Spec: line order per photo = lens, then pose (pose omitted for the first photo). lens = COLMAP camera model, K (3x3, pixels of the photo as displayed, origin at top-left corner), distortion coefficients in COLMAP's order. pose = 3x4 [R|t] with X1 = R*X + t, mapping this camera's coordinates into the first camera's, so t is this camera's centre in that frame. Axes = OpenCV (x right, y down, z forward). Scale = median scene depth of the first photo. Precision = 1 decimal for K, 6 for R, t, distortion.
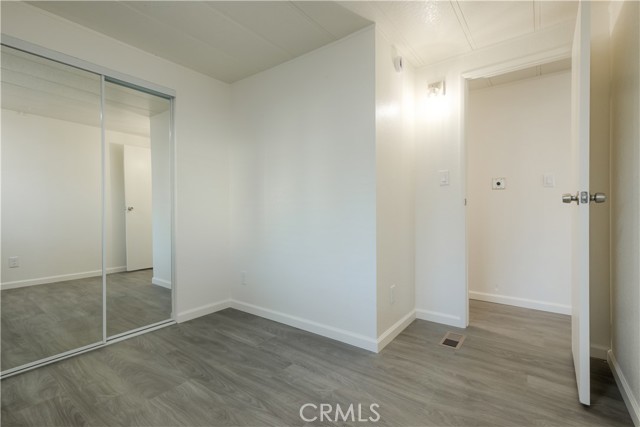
lens RADIAL K [[294.3, 0, 332.0], [0, 294.3, 207.5], [0, 0, 1]] dist [0.005599, -0.000562]
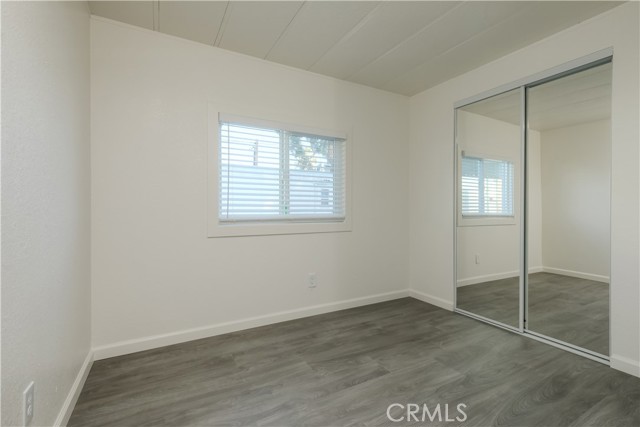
lens RADIAL K [[294.3, 0, 318.7], [0, 294.3, 212.2], [0, 0, 1]] dist [0.005599, -0.000562]
pose [[-0.419424, 0.016166, -0.907647, 0.615244], [-0.007288, 0.999749, 0.021175, -0.001913], [0.907761, 0.015496, -0.419201, 0.903803]]
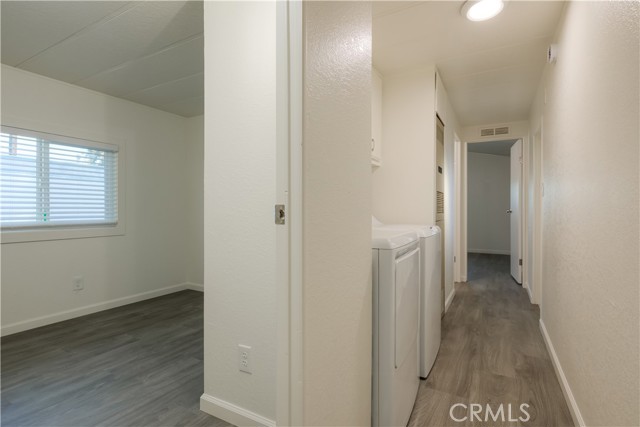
lens RADIAL K [[319.3, 0, 317.8], [0, 319.3, 207.0], [0, 0, 1]] dist [0.005989, 0.001839]
pose [[0.110456, -0.000901, -0.993881, 1.118901], [-0.004207, 0.999990, -0.001374, -0.034812], [0.993872, 0.004333, 0.110452, 1.331726]]
